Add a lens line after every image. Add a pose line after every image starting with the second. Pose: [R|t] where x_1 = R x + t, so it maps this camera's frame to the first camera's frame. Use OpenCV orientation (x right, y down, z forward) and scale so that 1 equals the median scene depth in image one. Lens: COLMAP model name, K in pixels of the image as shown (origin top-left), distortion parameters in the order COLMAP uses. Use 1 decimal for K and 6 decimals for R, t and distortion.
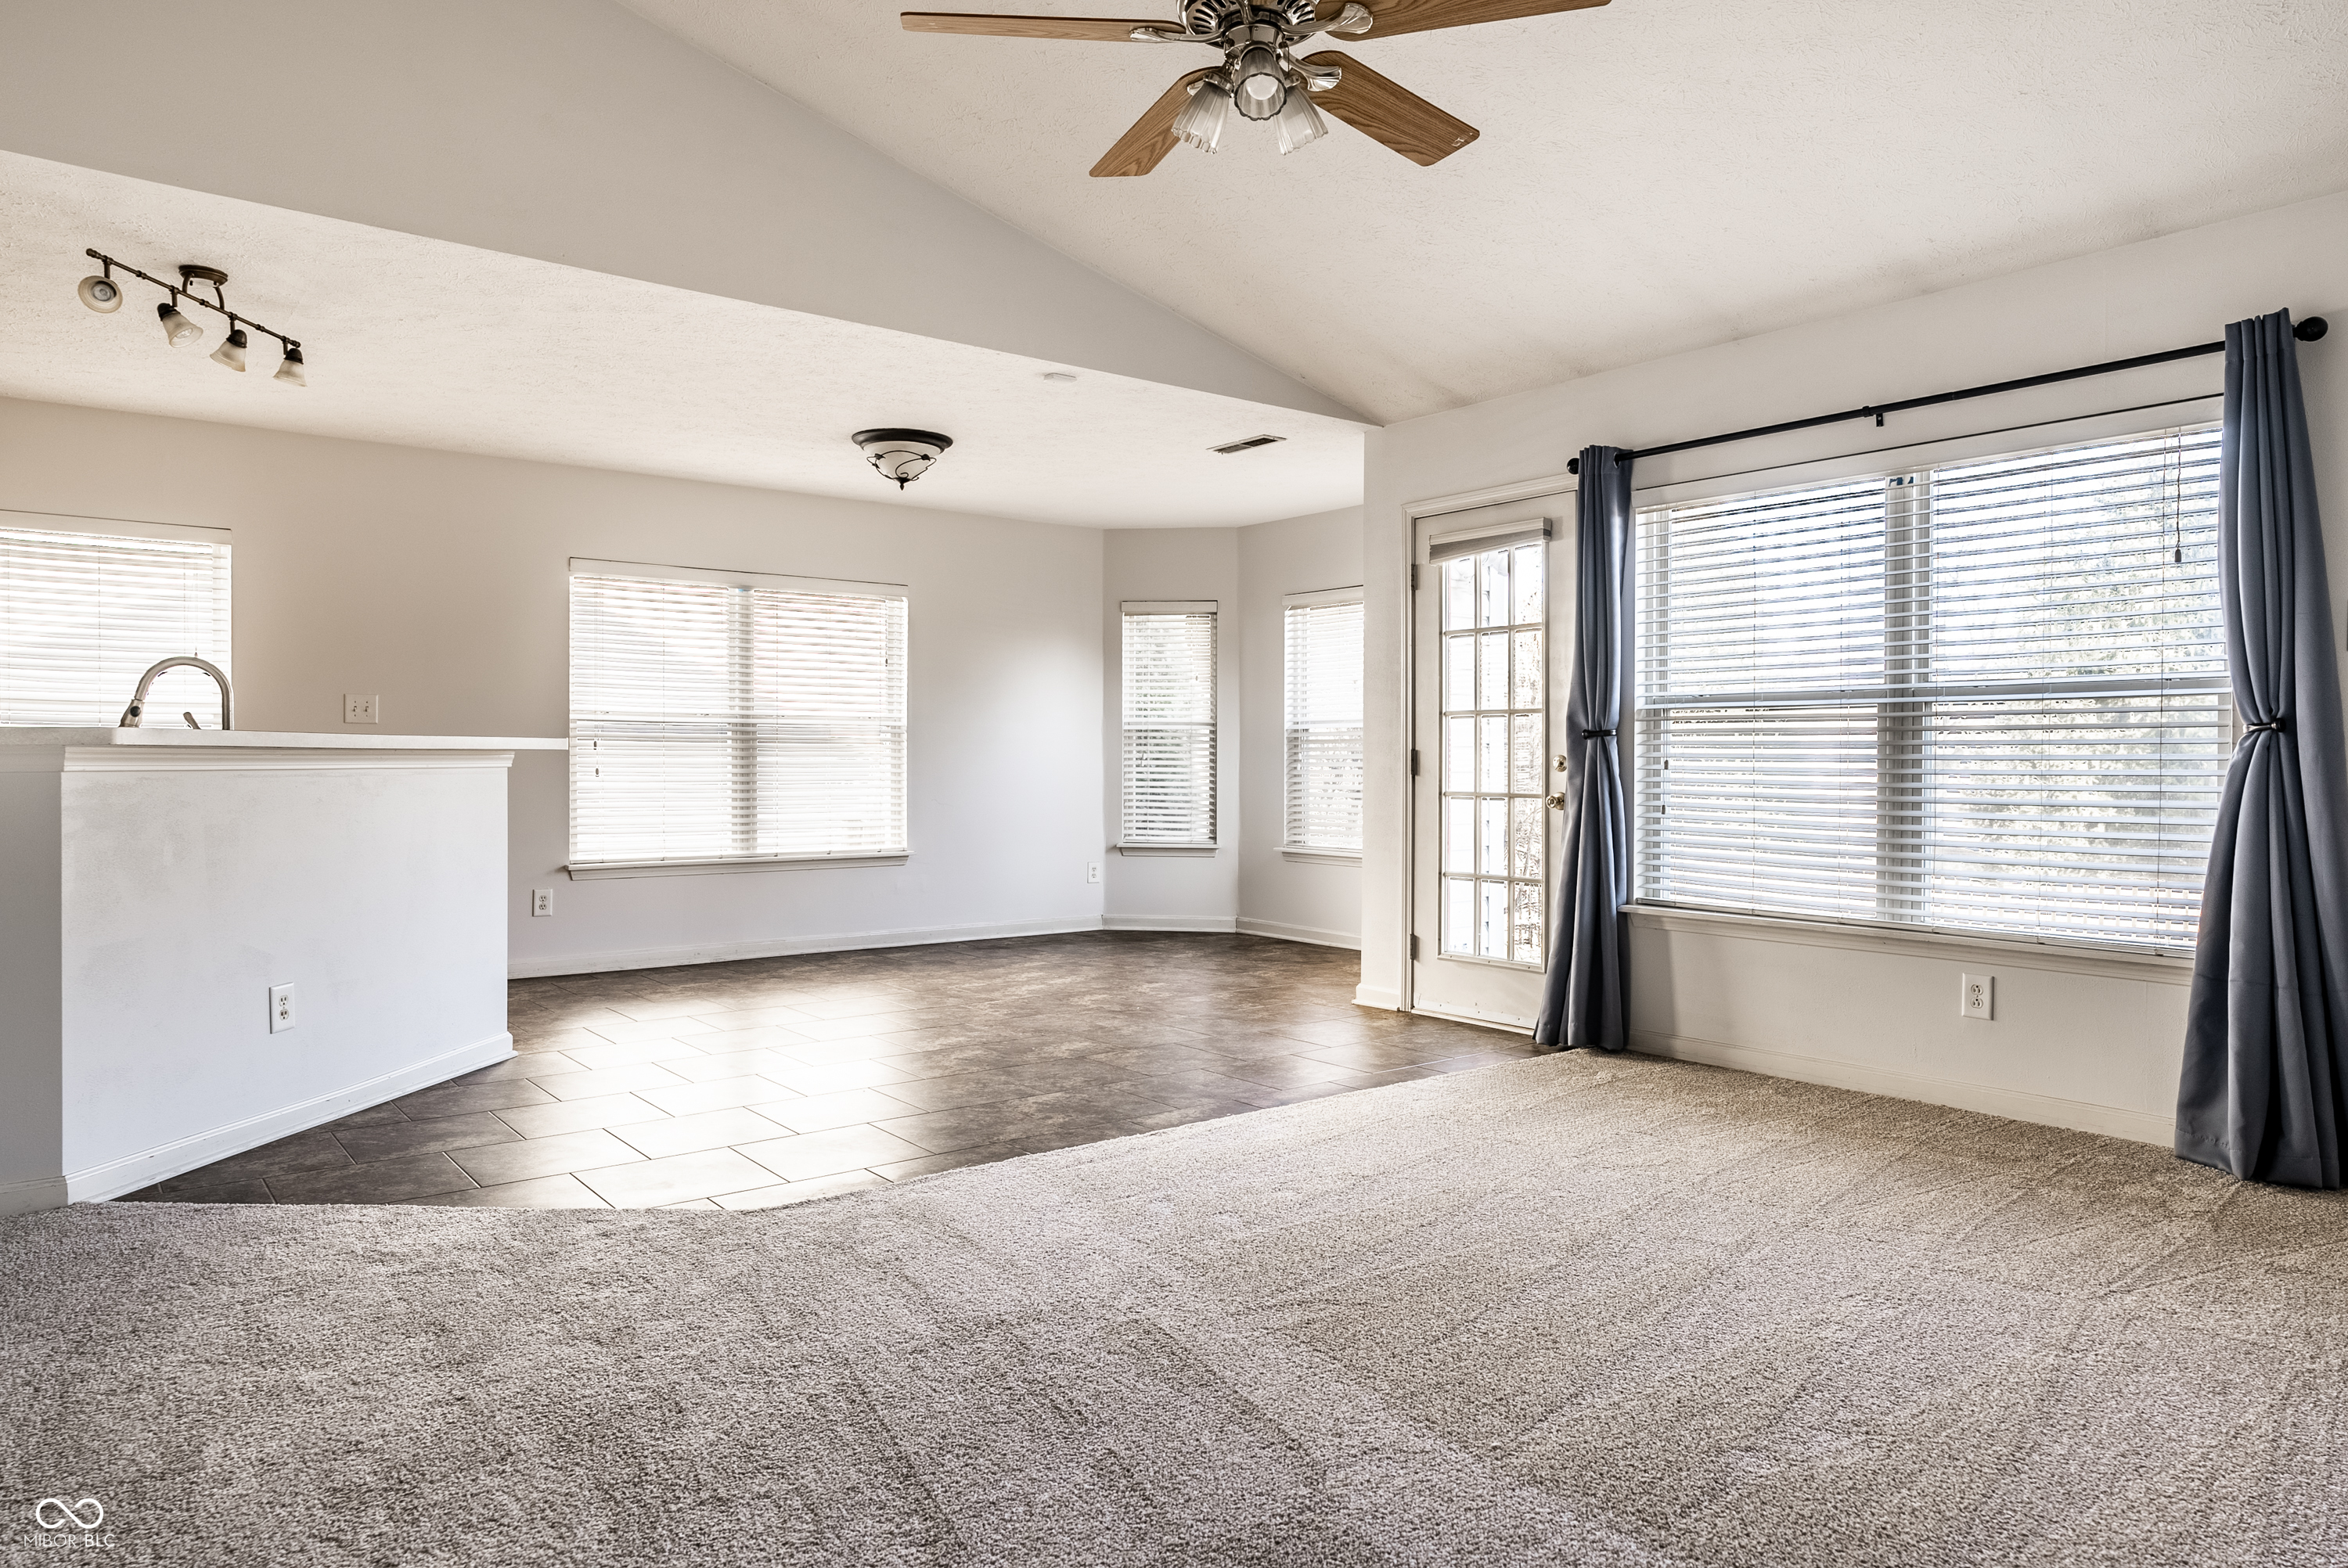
lens RADIAL K [[1470.9, 0, 1174.1], [0, 1470.9, 772.4], [0, 0, 1]] dist [0.005665, 0.002969]
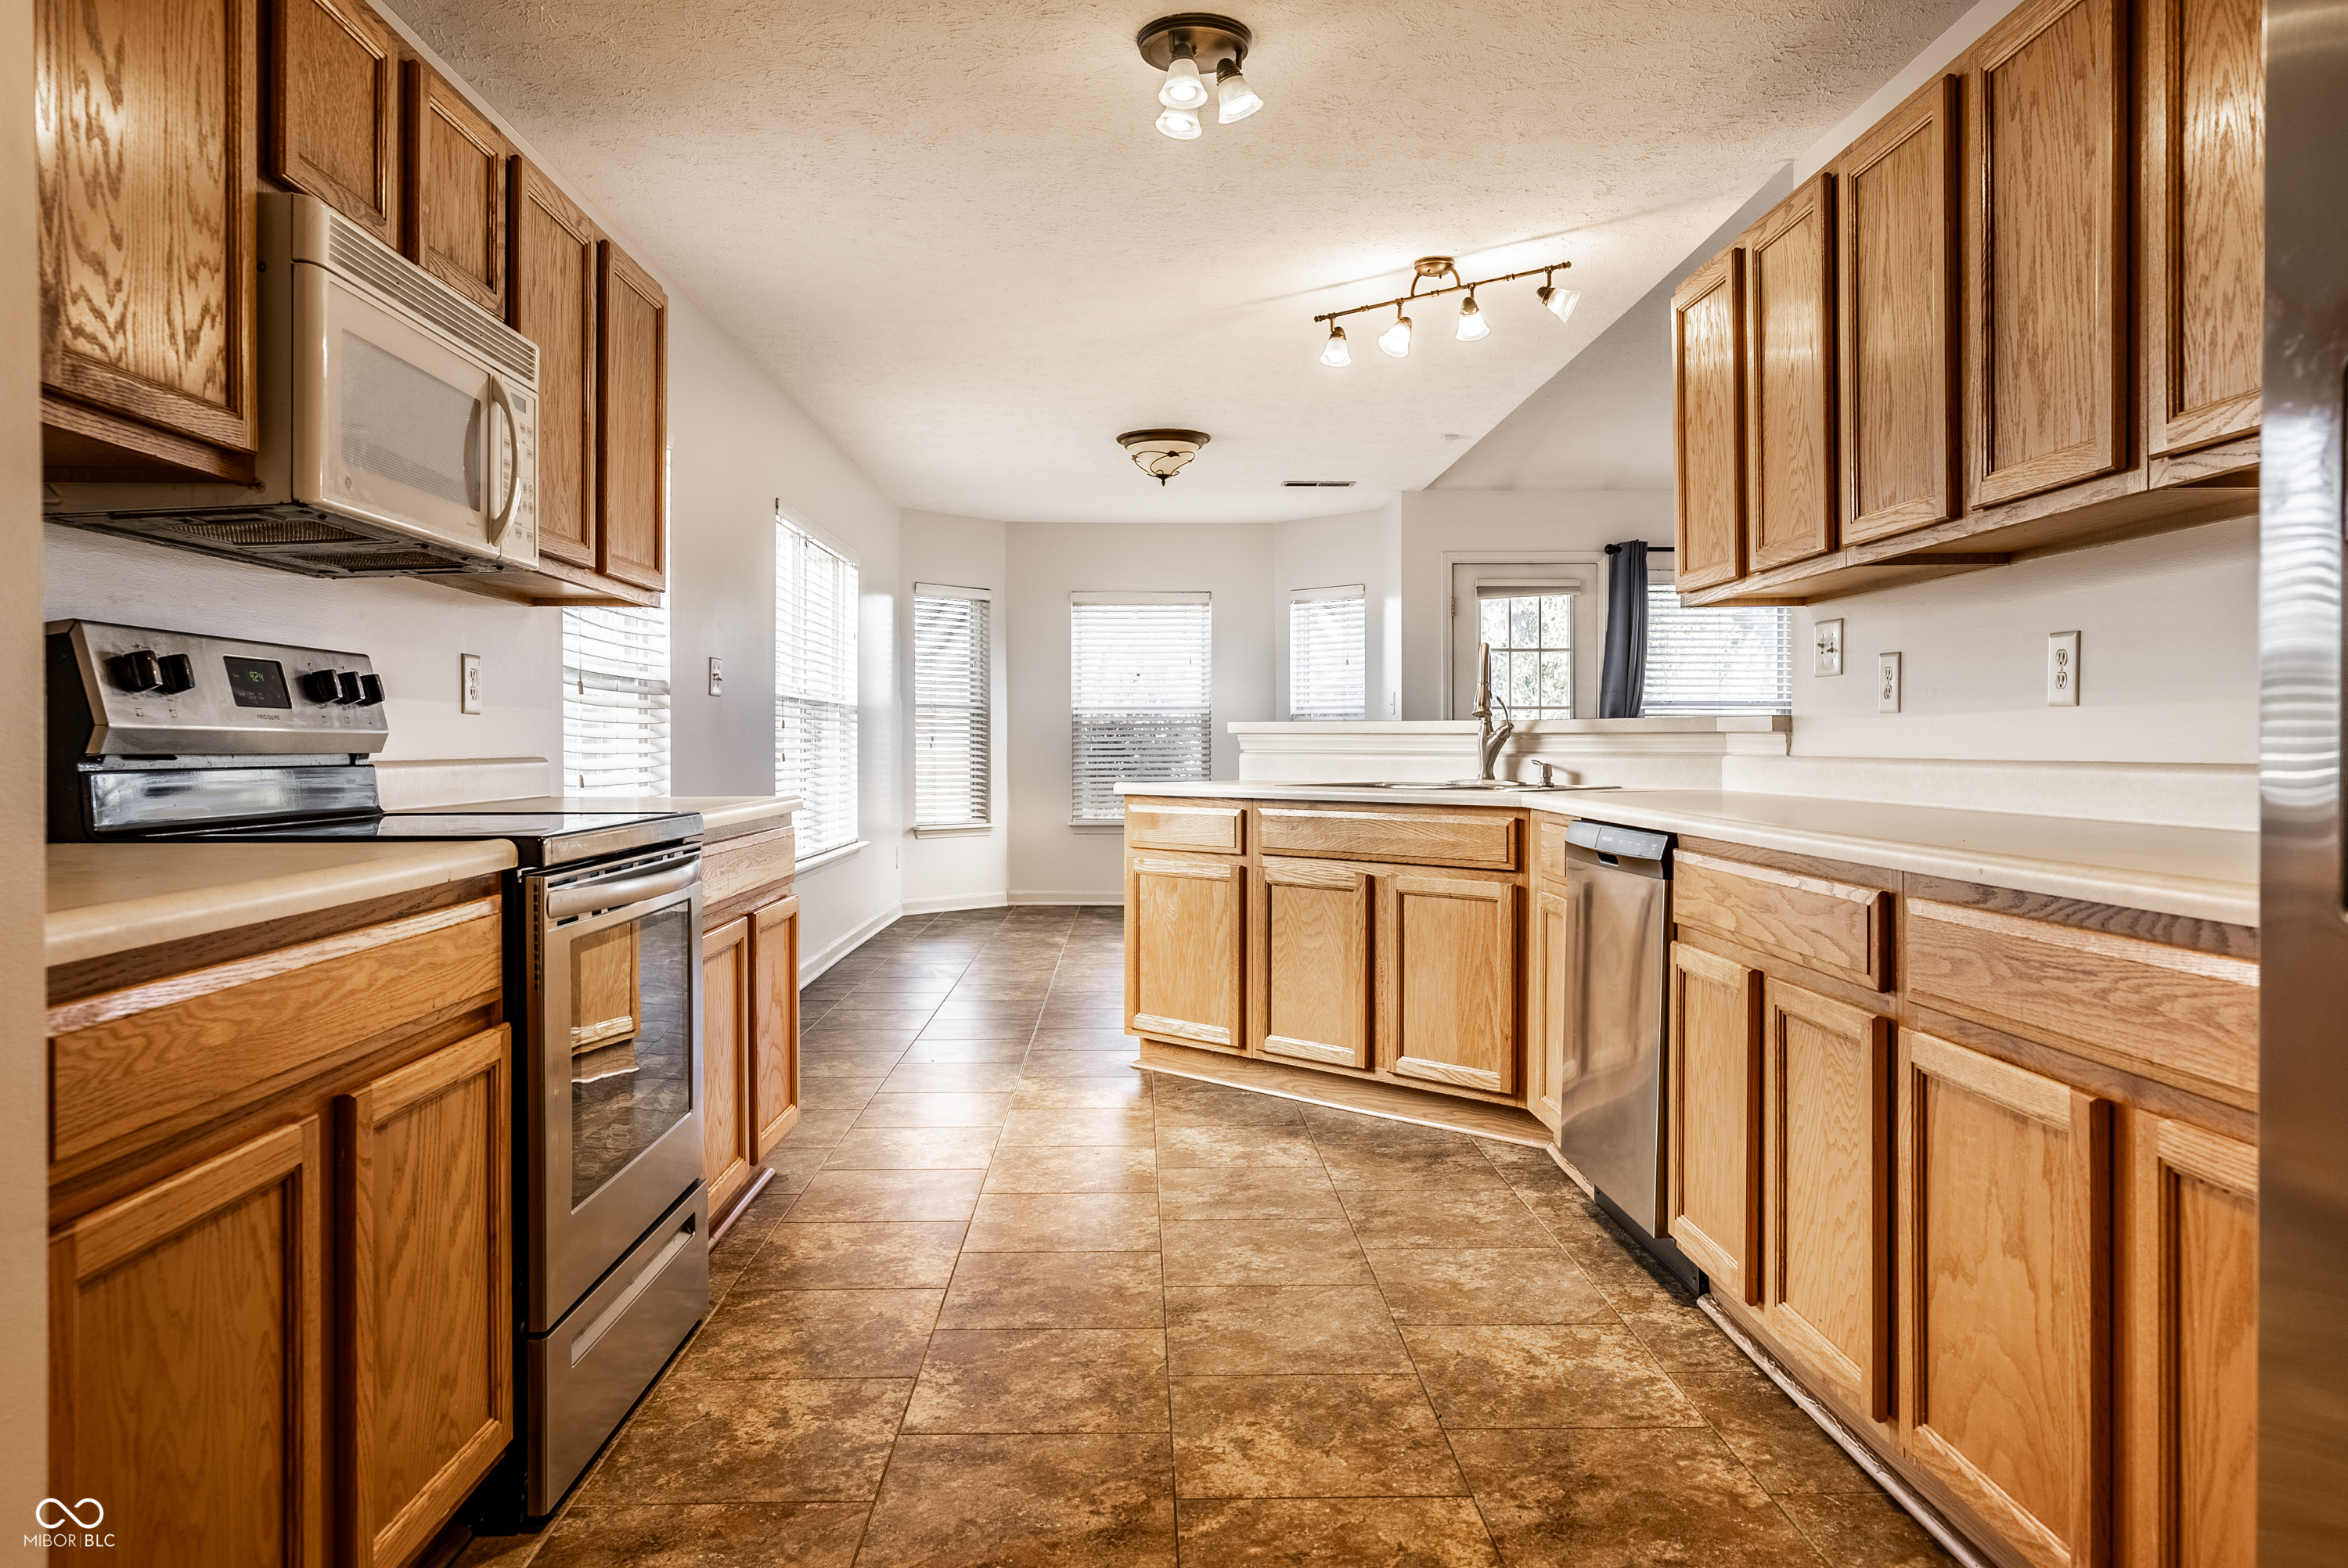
lens RADIAL K [[1534.9, 0, 1172.5], [0, 1534.9, 750.3], [0, 0, 1]] dist [-0.005048, 0.000936]
pose [[0.602426, -0.006975, 0.798144, -1.396438], [0.009409, 0.999954, 0.001636, -0.006007], [-0.798119, 0.006524, 0.602465, 0.436980]]
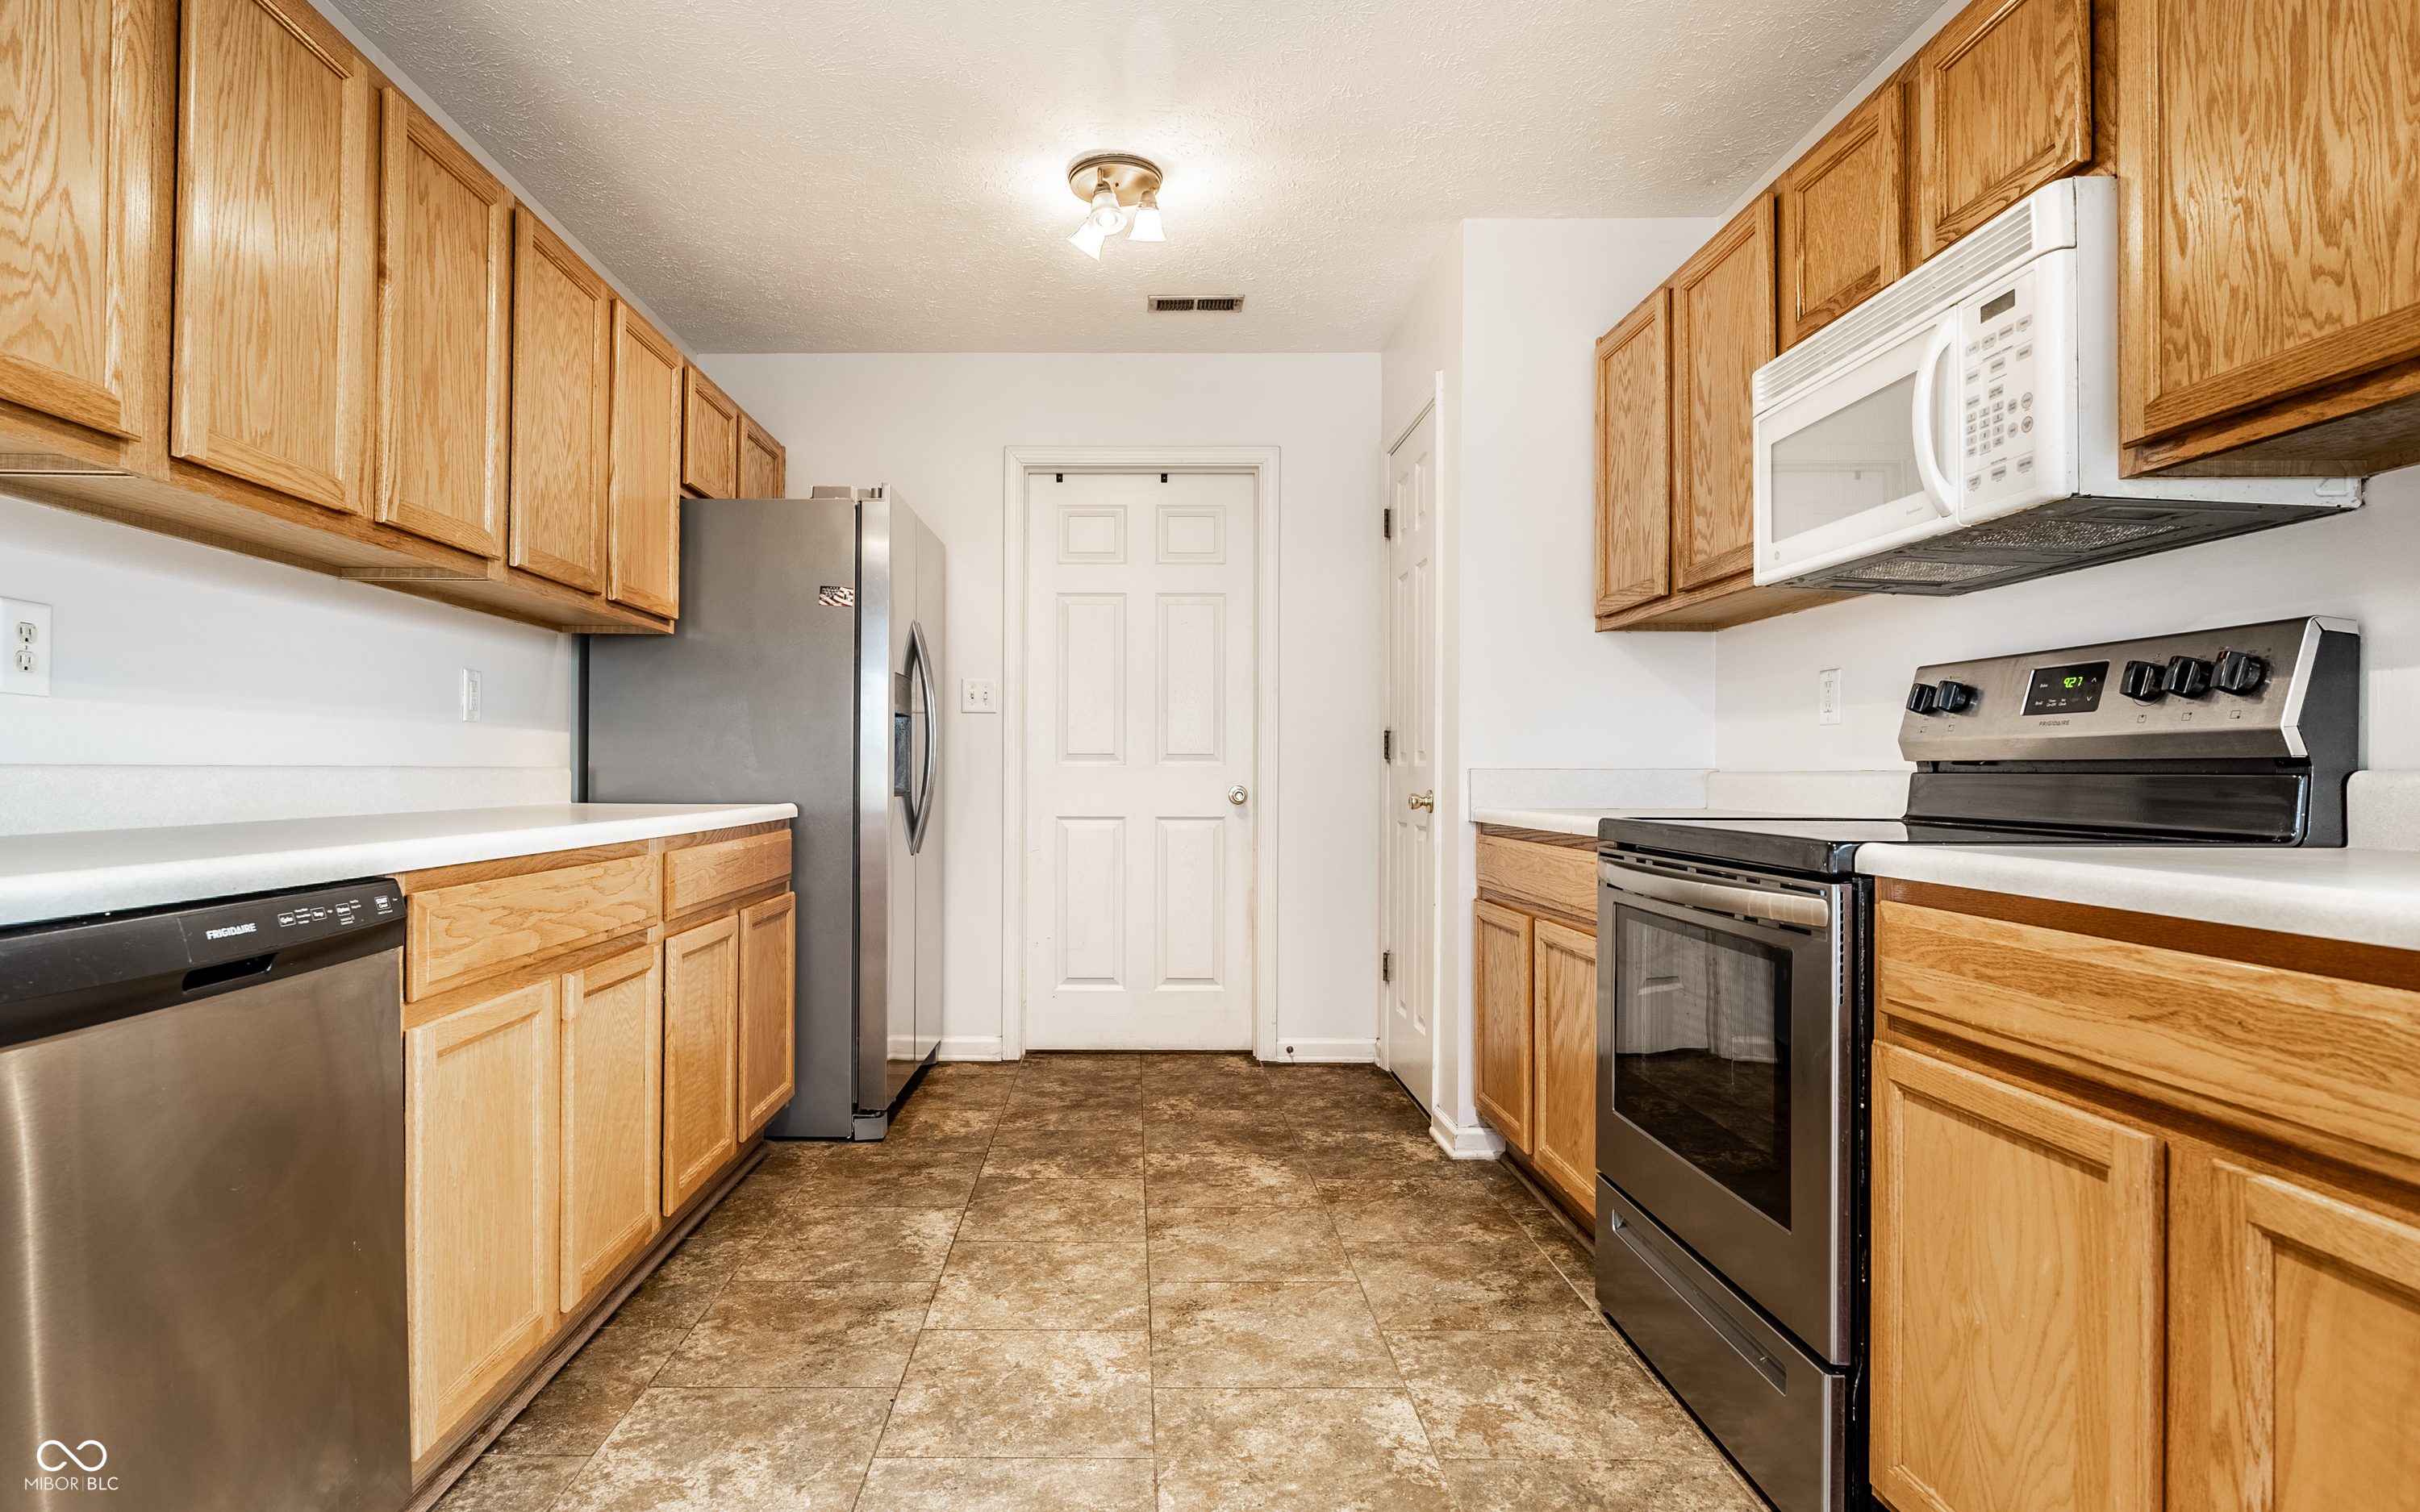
lens RADIAL K [[1203.6, 0, 1137.6], [0, 1203.6, 762.3], [0, 0, 1]] dist [-0.003168, 0.001221]
pose [[-0.618076, -0.011442, -0.786035, -0.700426], [-0.012288, 0.999913, -0.004893, -0.000564], [0.786023, 0.006634, -0.618162, 0.965781]]
